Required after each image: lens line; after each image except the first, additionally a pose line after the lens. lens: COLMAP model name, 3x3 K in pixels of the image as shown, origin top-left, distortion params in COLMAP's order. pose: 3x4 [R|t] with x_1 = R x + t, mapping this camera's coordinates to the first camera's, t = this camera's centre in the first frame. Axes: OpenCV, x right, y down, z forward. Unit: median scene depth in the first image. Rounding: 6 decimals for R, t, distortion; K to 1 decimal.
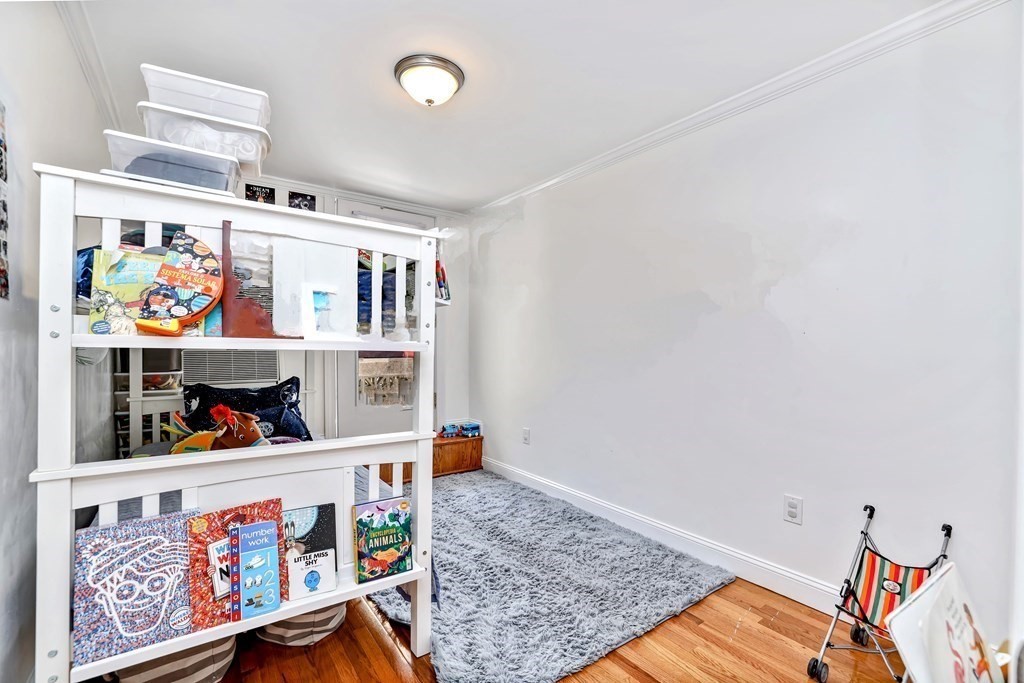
lens RADIAL K [[446.7, 0, 513.4], [0, 446.7, 340.9], [0, 0, 1]] dist [-0.037421, 0.013790]
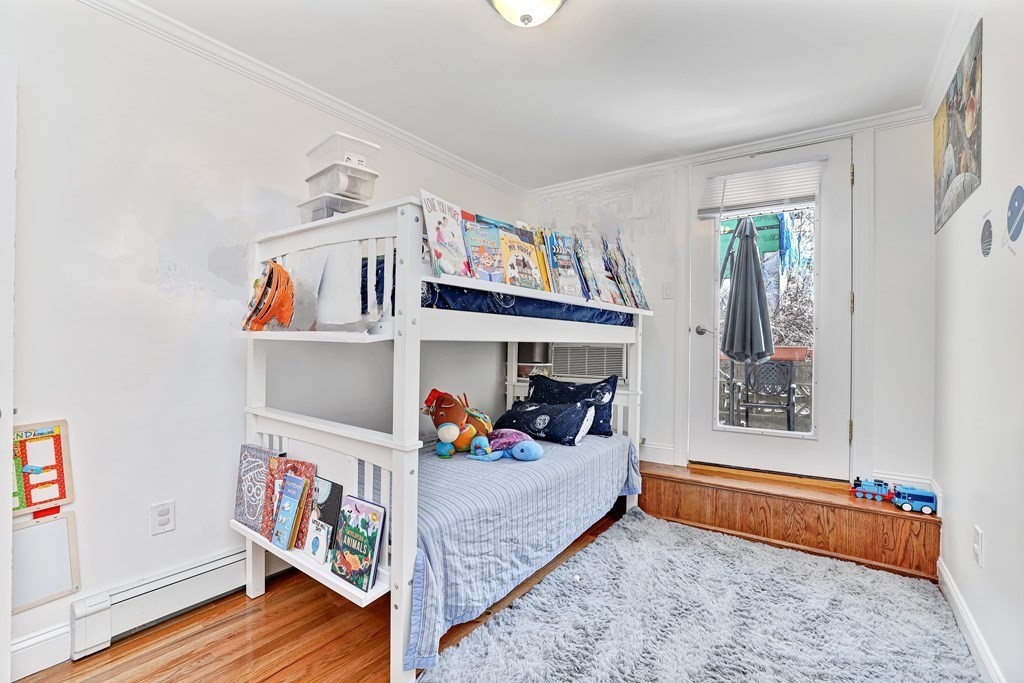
lens RADIAL K [[446.7, 0, 513.4], [0, 446.7, 340.9], [0, 0, 1]] dist [-0.037421, 0.013790]
pose [[0.314611, -0.004833, -0.949208, 0.696512], [0.001556, 0.999988, -0.004576, 0.022429], [0.949219, -0.000037, 0.314615, 1.001809]]
